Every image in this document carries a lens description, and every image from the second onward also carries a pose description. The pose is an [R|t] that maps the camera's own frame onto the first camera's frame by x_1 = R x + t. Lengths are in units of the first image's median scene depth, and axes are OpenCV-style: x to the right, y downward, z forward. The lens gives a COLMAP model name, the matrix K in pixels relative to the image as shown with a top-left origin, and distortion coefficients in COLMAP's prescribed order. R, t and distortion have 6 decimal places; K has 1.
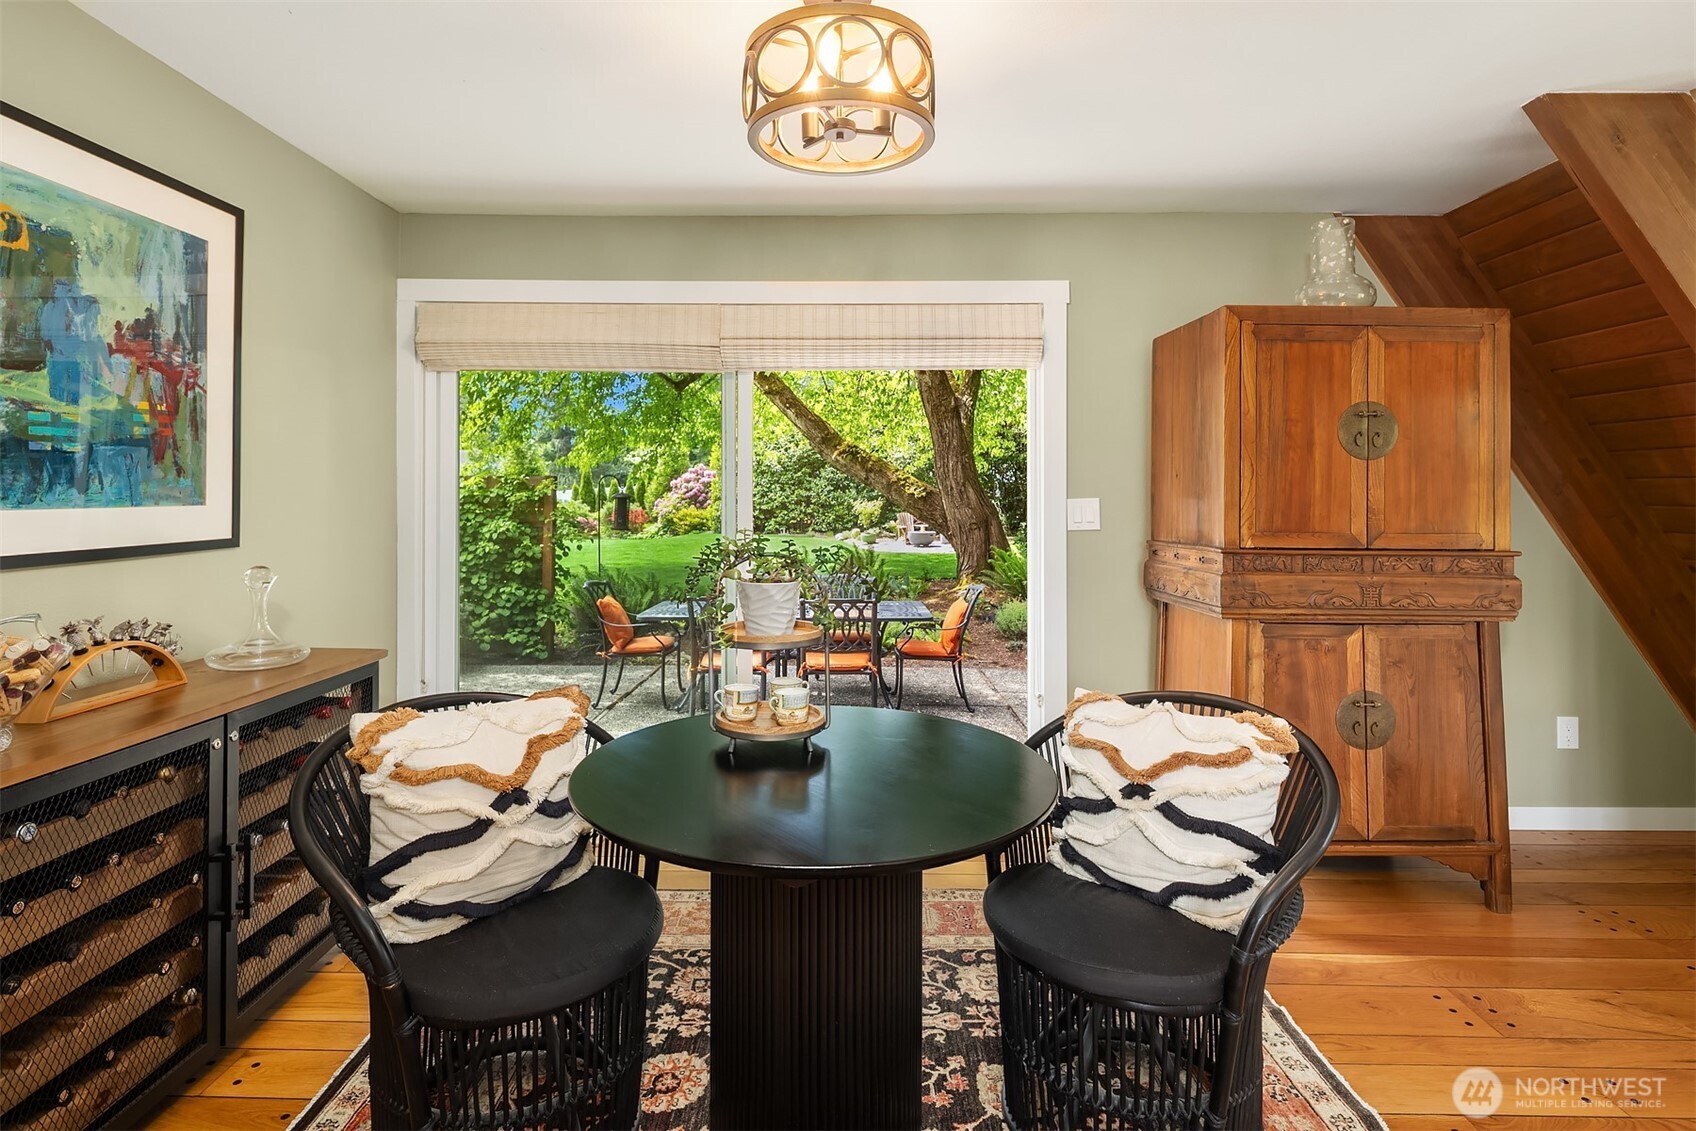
lens RADIAL K [[824.7, 0, 848.5], [0, 824.7, 508.3], [0, 0, 1]] dist [-0.001188, -0.001202]
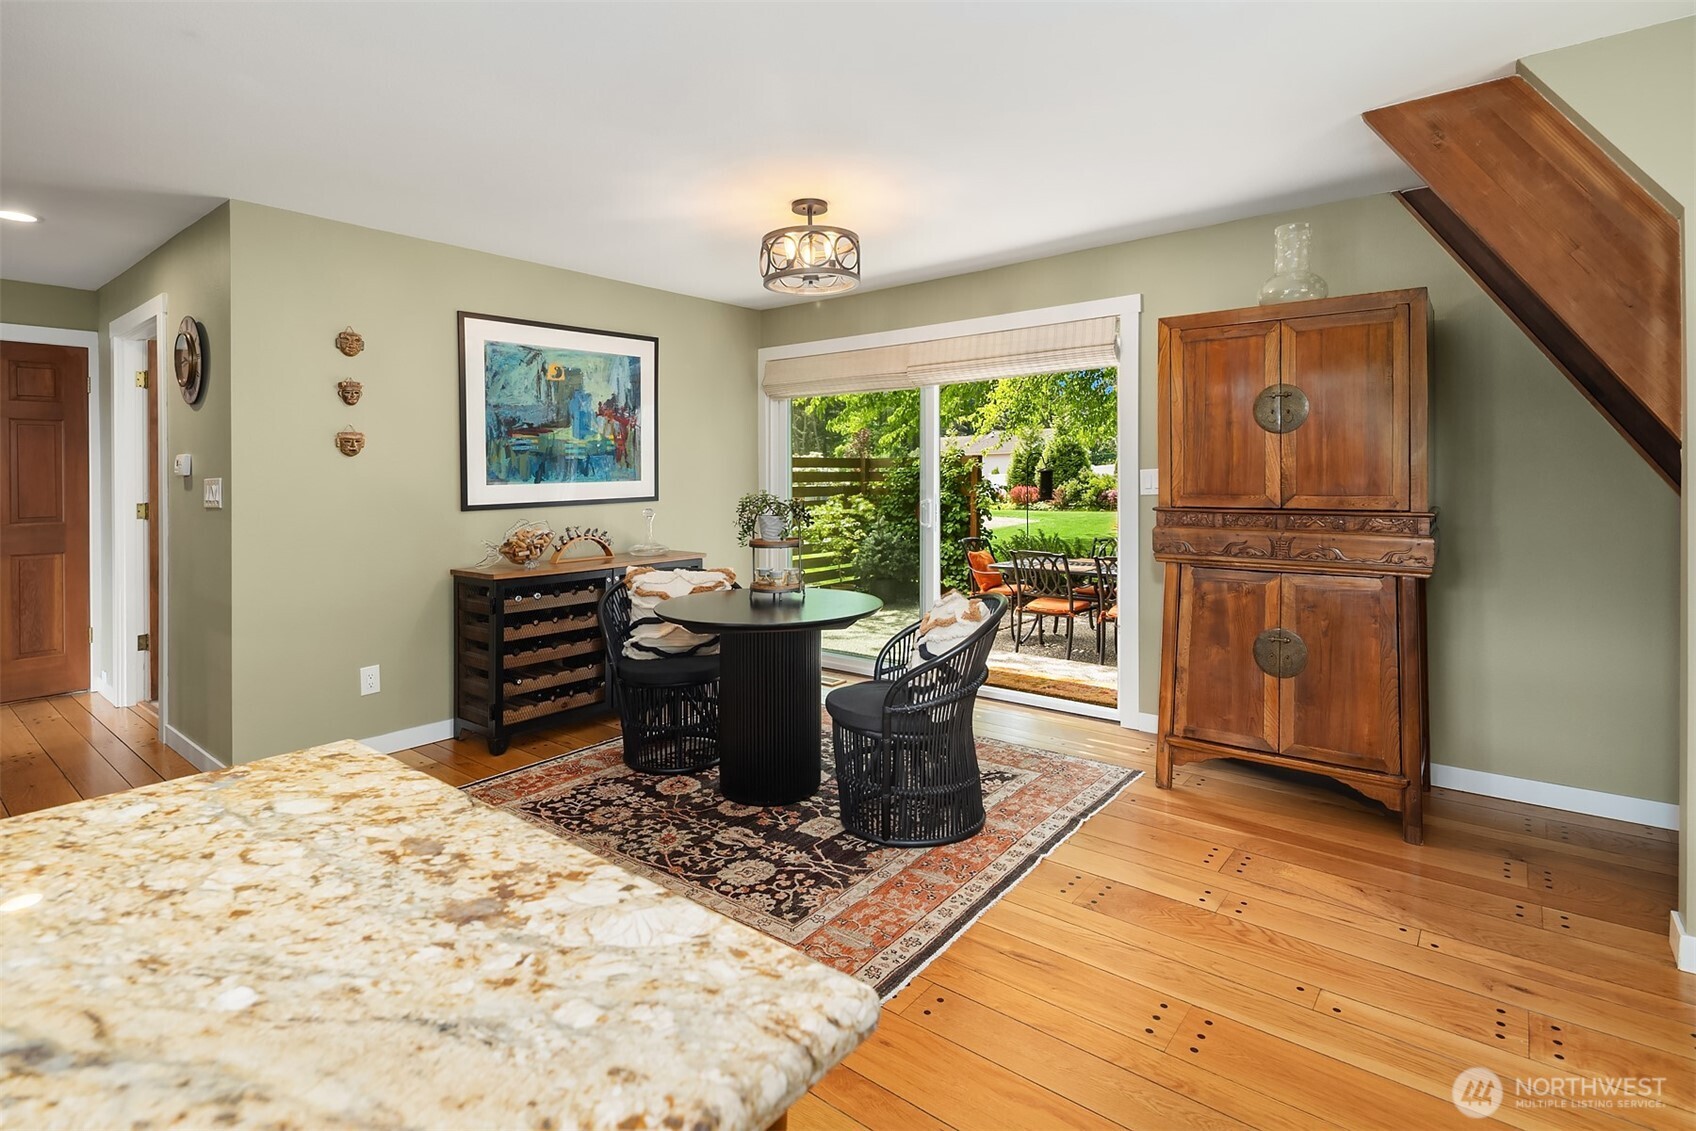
lens RADIAL K [[808.7, 0, 848.2], [0, 808.7, 484.3], [0, 0, 1]] dist [-0.000032, -0.000170]
pose [[0.788907, -0.006490, -0.614478, 0.859133], [0.008254, 0.999966, 0.000036, 0.009055], [0.614457, -0.005100, 0.788934, -0.299039]]
